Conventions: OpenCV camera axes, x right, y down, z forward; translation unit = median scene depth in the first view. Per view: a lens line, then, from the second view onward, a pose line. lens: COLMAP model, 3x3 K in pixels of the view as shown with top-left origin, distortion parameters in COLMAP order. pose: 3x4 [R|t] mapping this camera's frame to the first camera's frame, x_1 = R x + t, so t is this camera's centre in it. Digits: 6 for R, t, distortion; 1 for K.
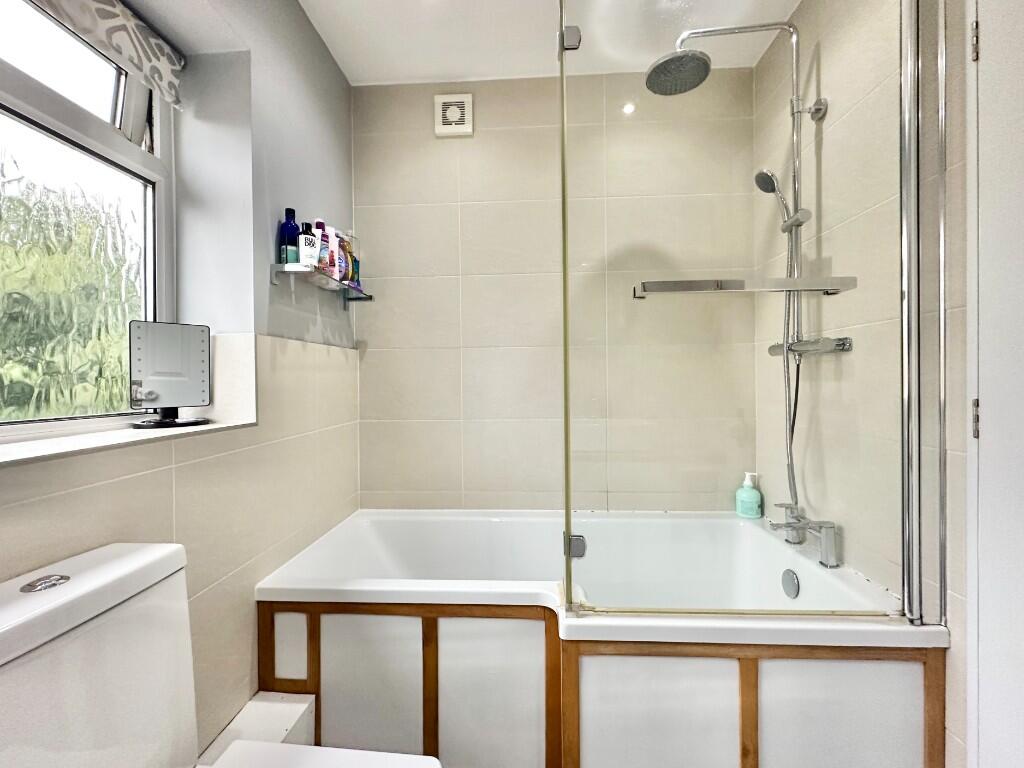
lens RADIAL K [[436.5, 0, 508.4], [0, 436.5, 382.8], [0, 0, 1]] dist [0.000179, -0.000408]
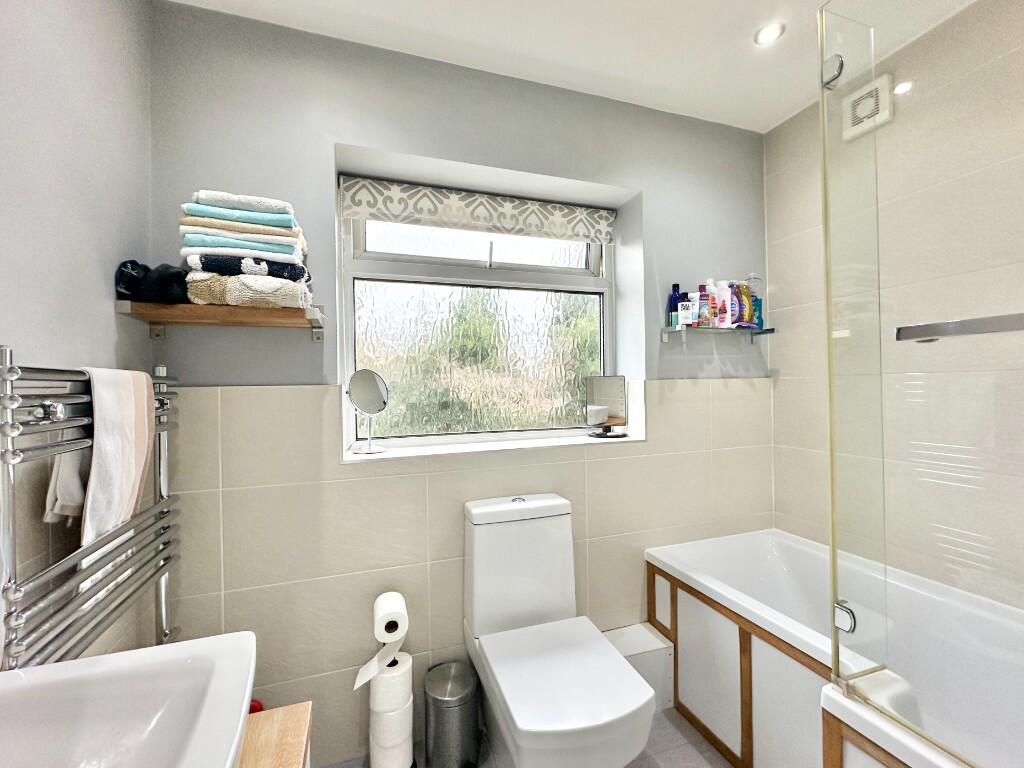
lens RADIAL K [[436.5, 0, 508.4], [0, 436.5, 382.8], [0, 0, 1]] dist [0.000179, -0.000408]
pose [[0.383992, -0.006118, -0.923316, 0.610712], [0.007529, 0.999966, -0.003495, -0.100898], [0.923306, -0.005610, 0.384025, -0.000459]]
